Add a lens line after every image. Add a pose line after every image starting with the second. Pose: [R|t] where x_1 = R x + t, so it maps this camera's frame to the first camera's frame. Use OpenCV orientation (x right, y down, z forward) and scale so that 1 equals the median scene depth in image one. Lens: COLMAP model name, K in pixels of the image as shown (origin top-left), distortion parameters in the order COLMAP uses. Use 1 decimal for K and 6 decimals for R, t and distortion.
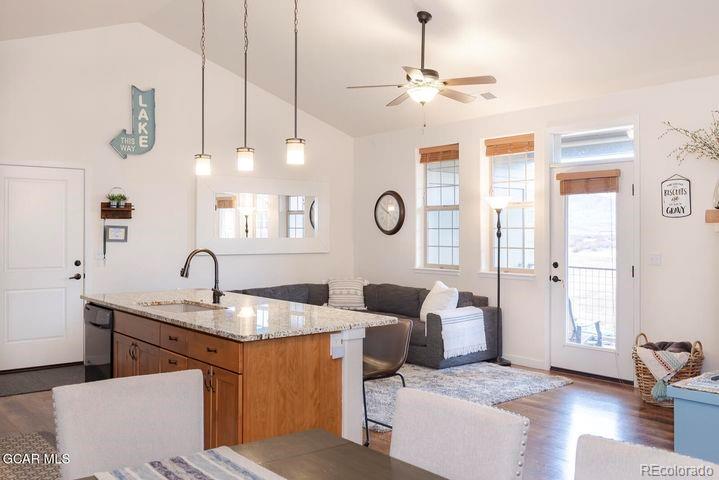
lens RADIAL K [[666.2, 0, 385.0], [0, 666.2, 227.9], [0, 0, 1]] dist [0.036048, 0.000000]
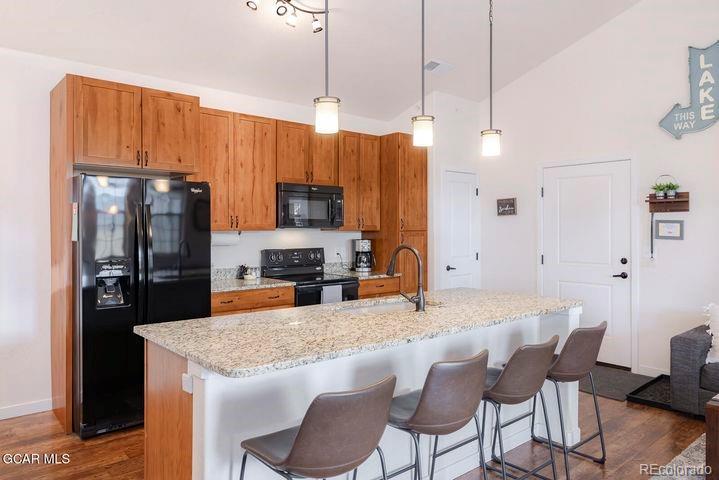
lens RADIAL K [[520.1, 0, 340.6], [0, 520.1, 228.7], [0, 0, 1]] dist [0.012235, -0.008993]
pose [[-0.001141, 0.000285, -0.999999, 0.261578], [0.004319, 0.999991, 0.000280, 0.005679], [0.999990, -0.004318, -0.001142, 0.595932]]
